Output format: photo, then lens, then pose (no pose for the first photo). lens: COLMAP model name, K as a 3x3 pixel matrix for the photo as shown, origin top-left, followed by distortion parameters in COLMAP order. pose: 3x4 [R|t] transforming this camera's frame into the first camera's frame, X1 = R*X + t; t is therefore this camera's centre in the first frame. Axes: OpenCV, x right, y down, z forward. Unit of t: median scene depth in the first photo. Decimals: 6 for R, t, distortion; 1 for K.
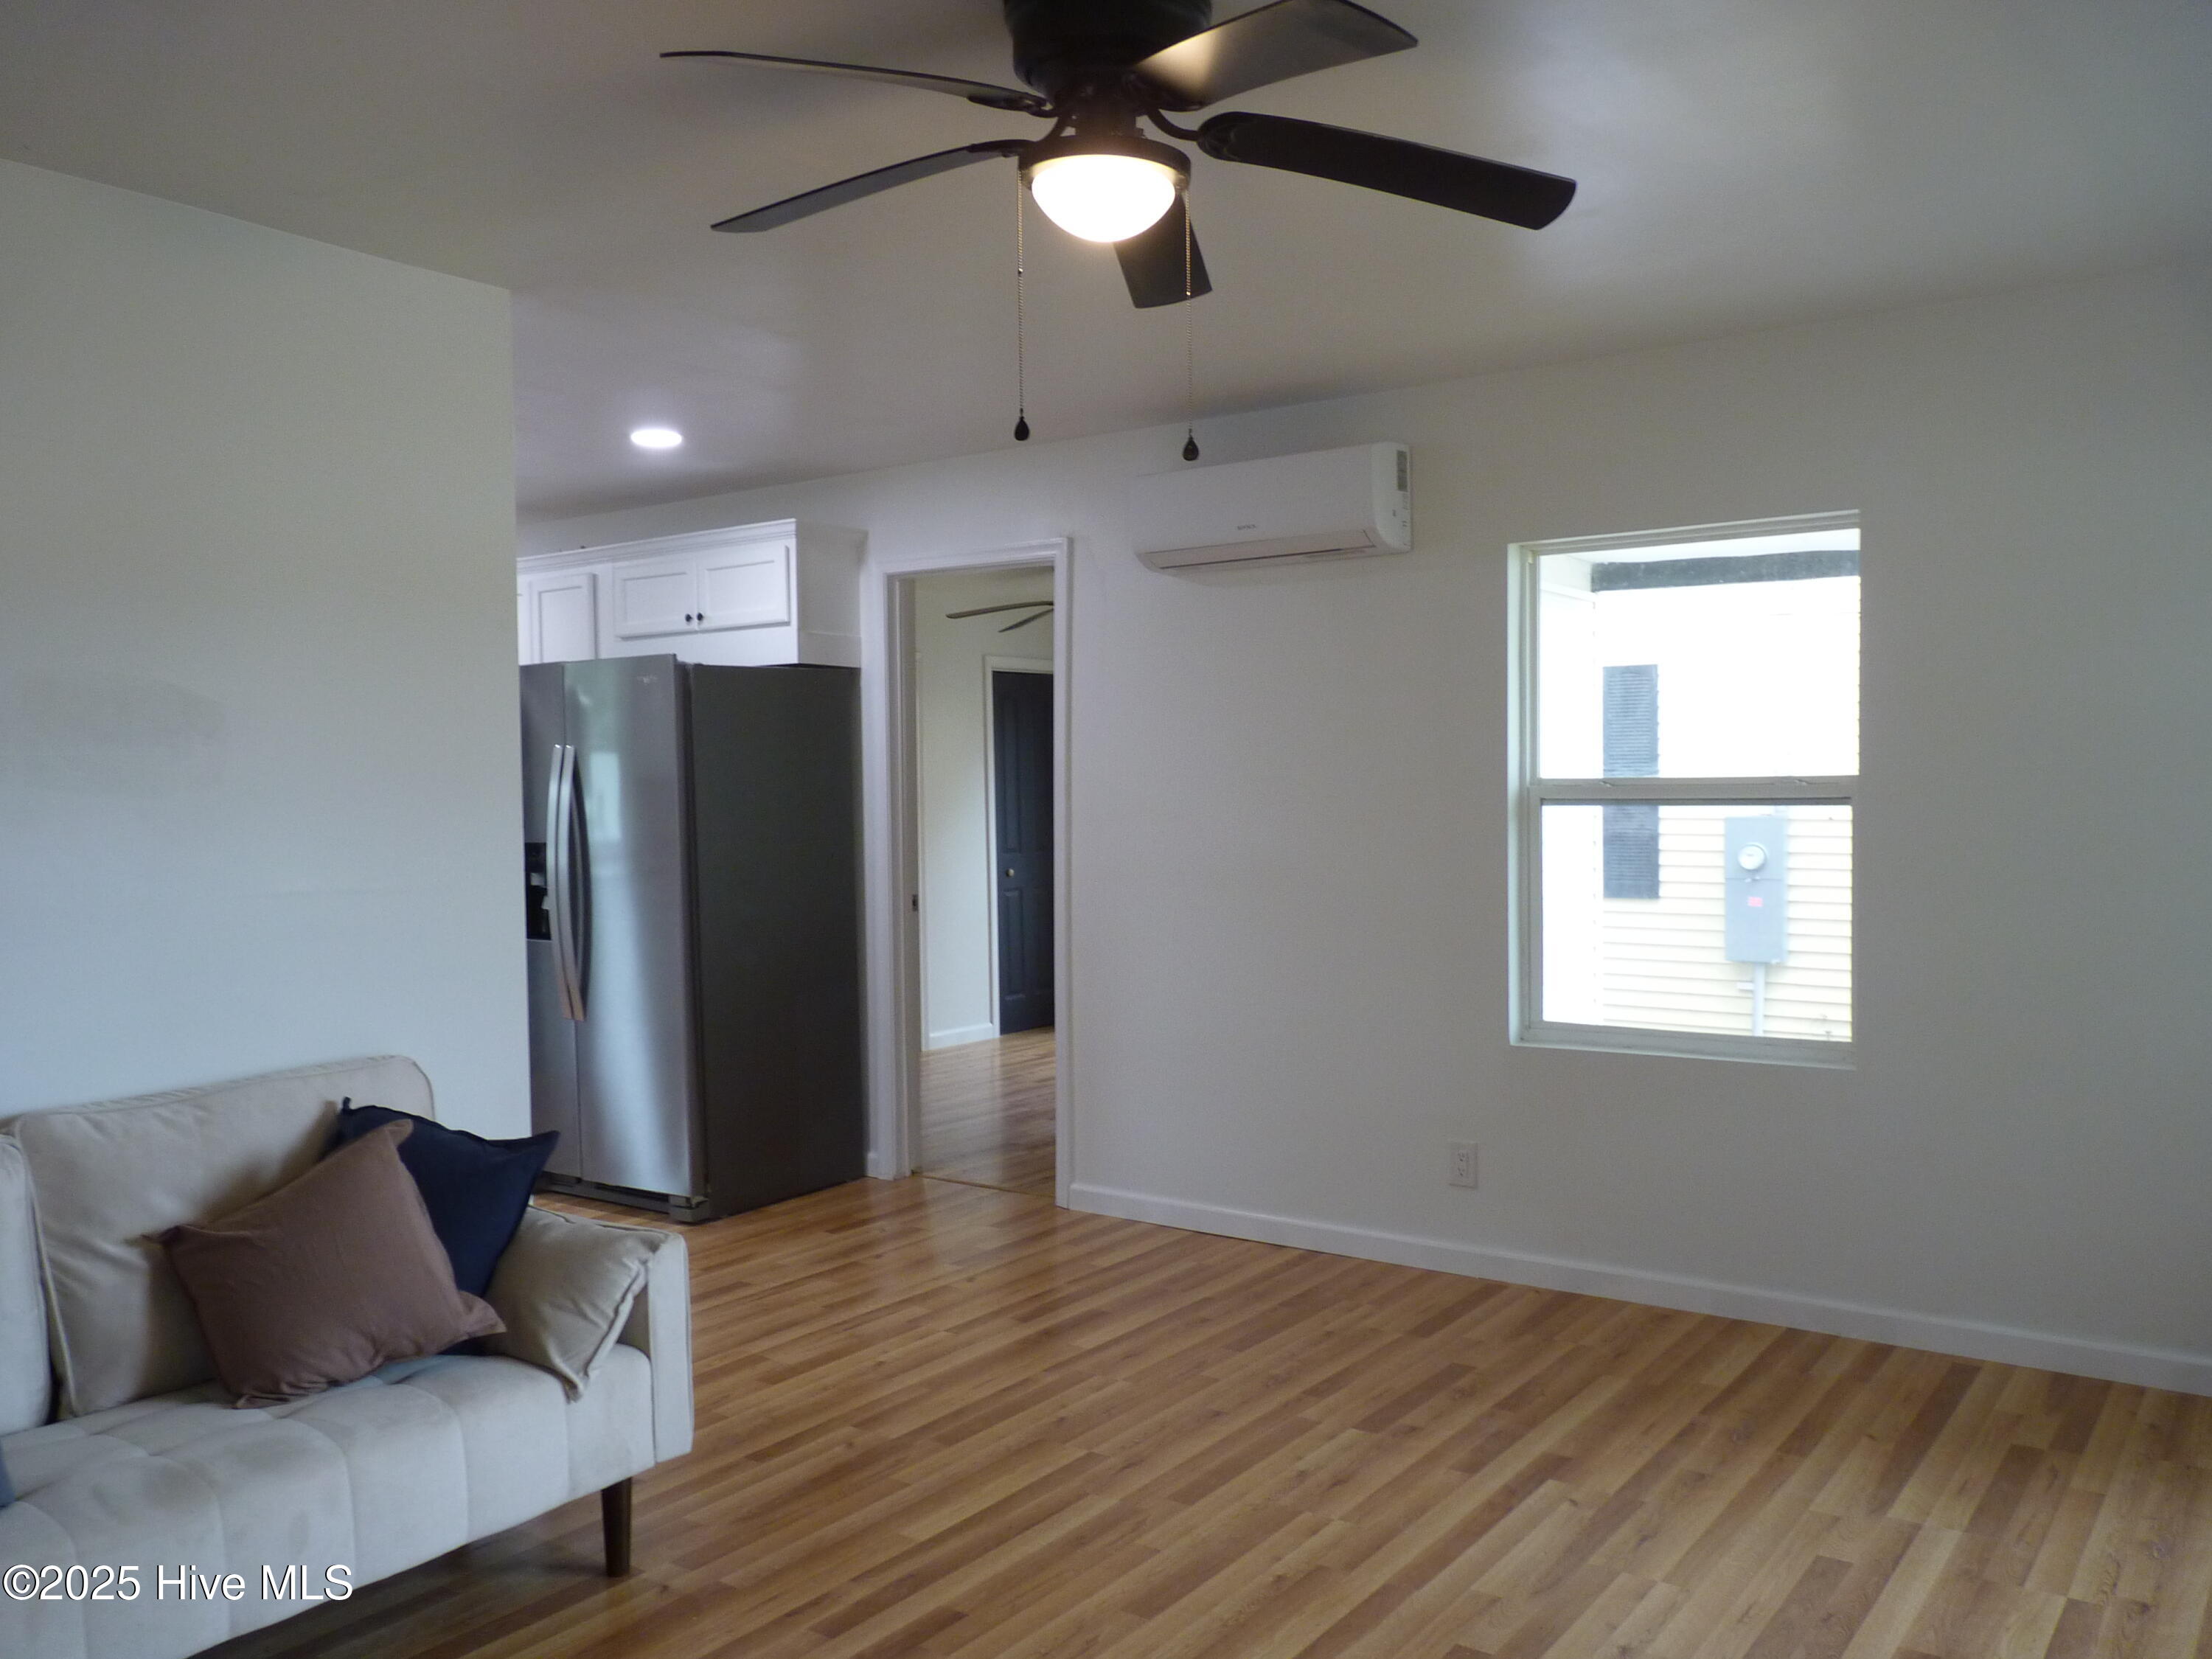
lens RADIAL K [[1763.1, 0, 1108.0], [0, 1763.1, 834.2], [0, 0, 1]] dist [-0.014595, -0.001513]
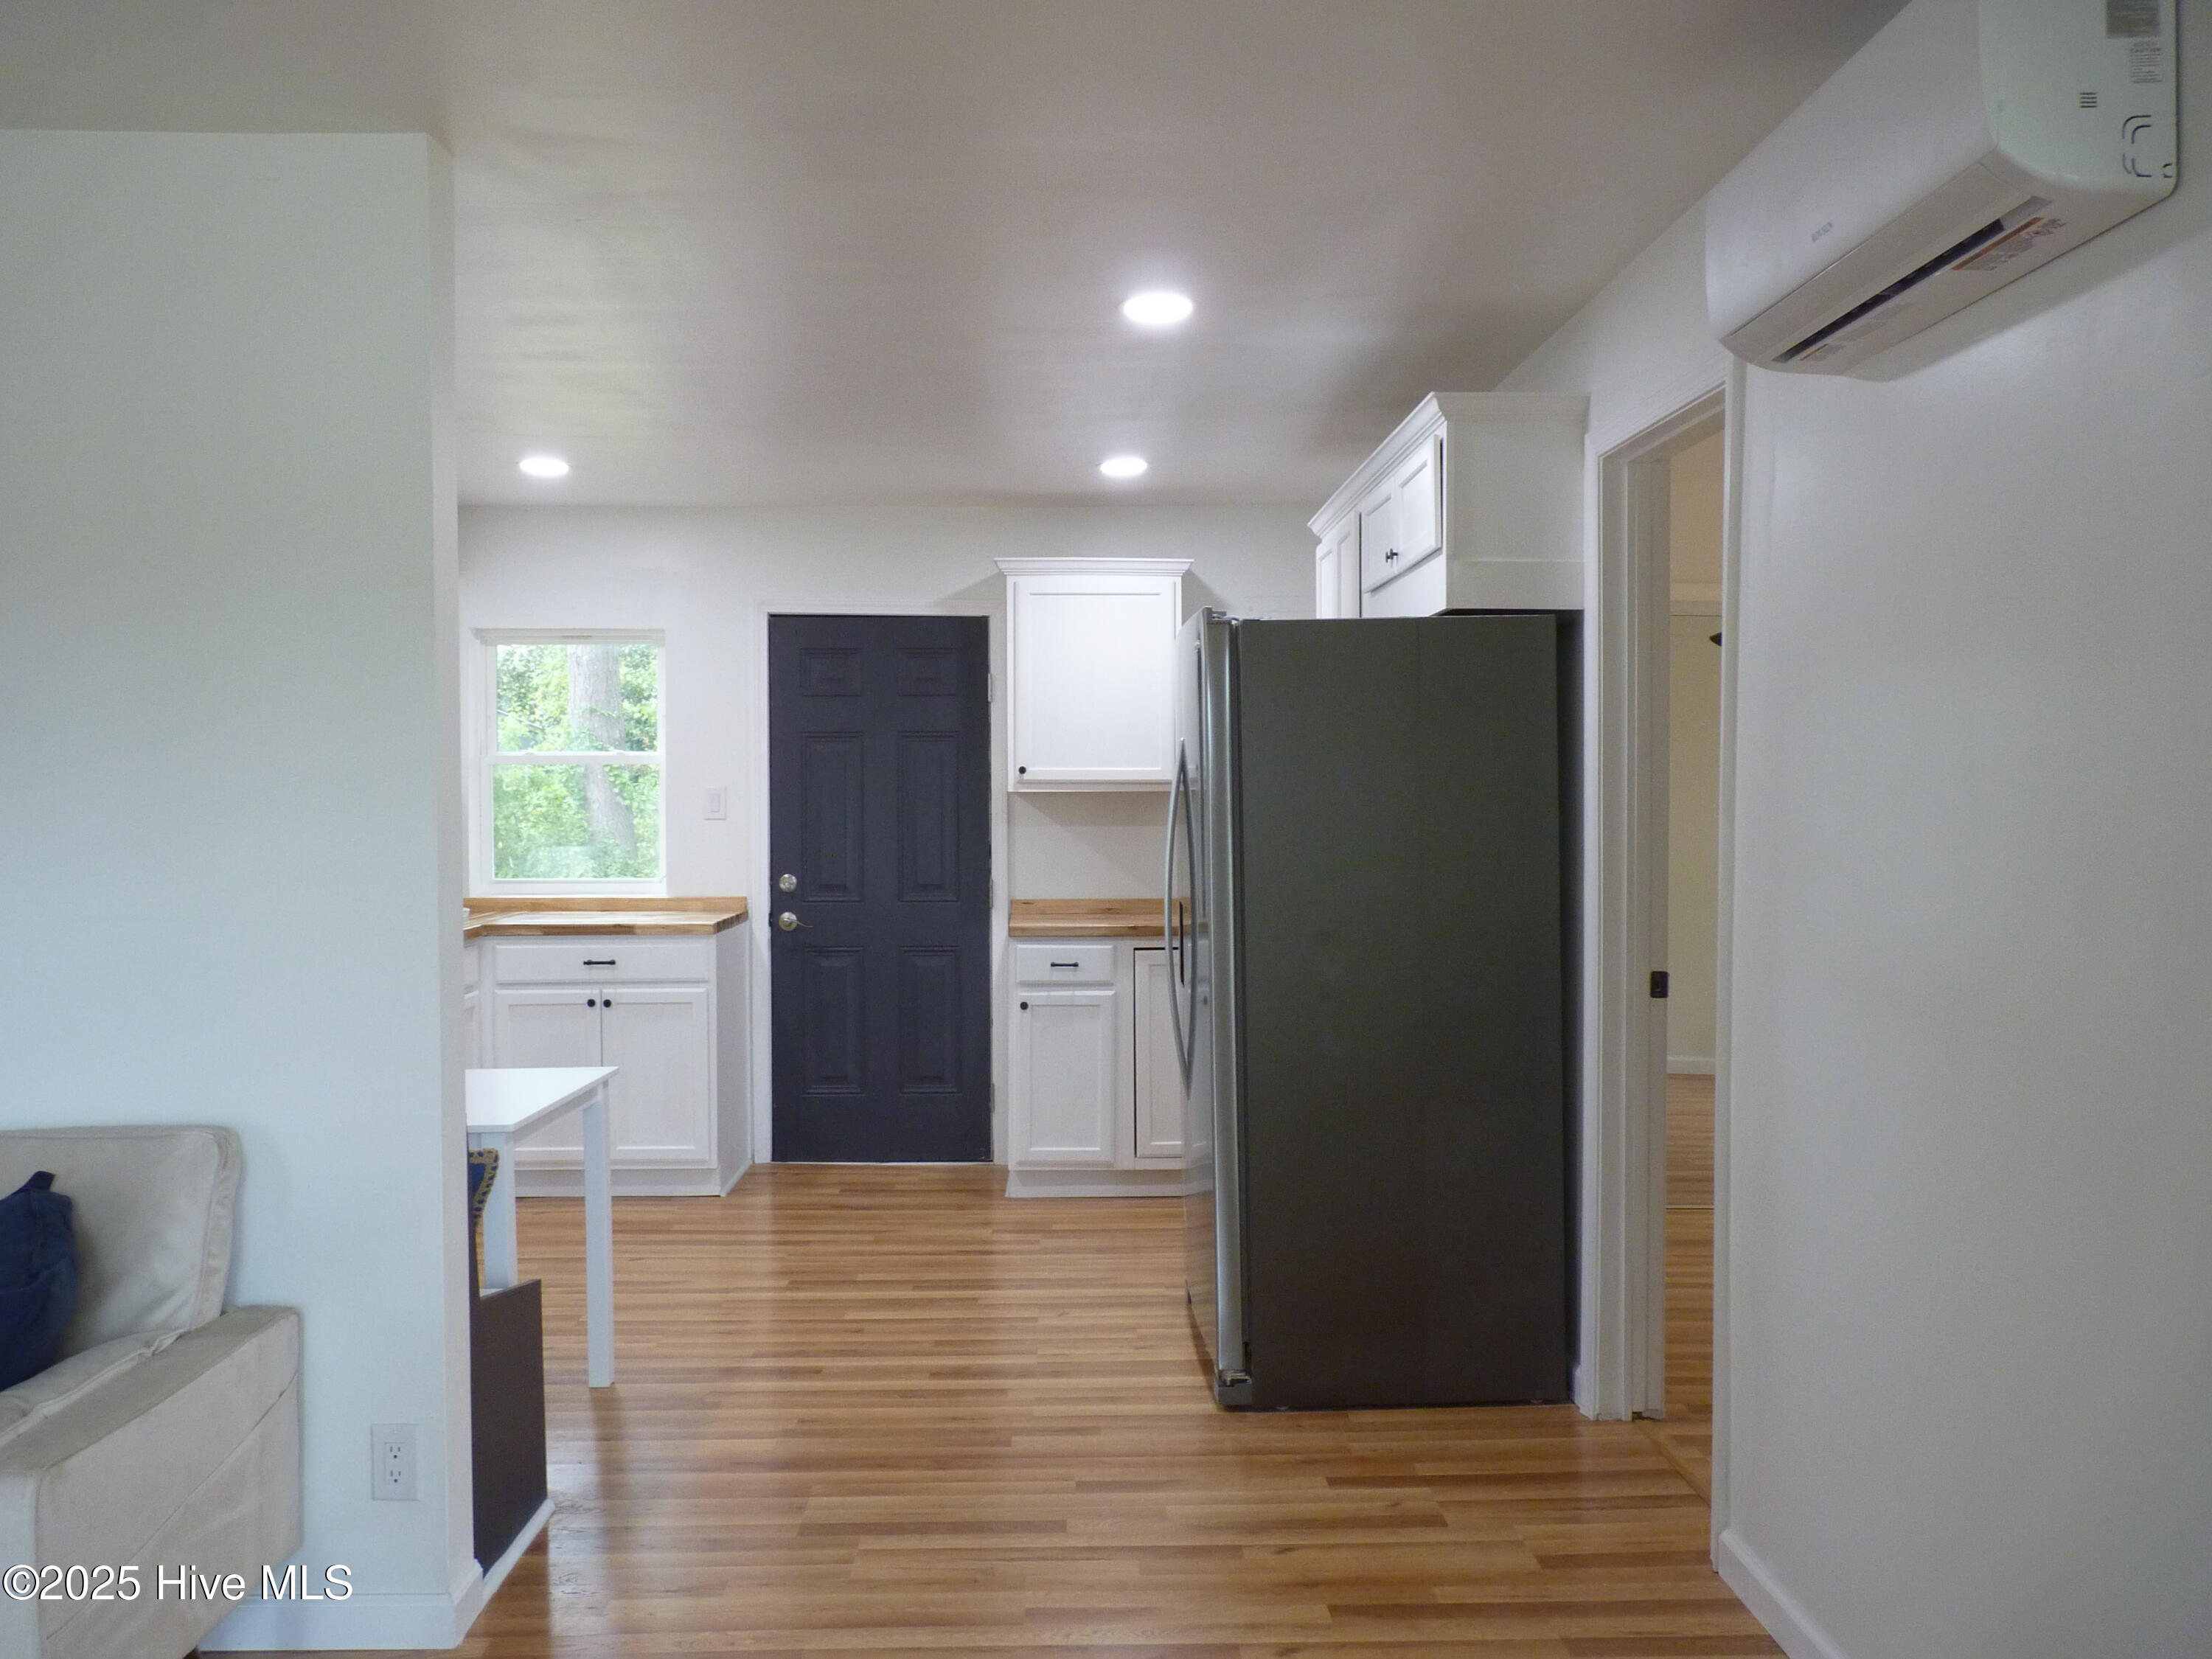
lens RADIAL K [[1763.1, 0, 1103.0], [0, 1763.1, 827.6], [0, 0, 1]] dist [-0.014595, -0.001513]
pose [[0.598374, 0.020186, -0.800963, 0.284836], [-0.026386, 0.999637, 0.005481, -0.014889], [0.800783, 0.017854, 0.598689, 0.503893]]
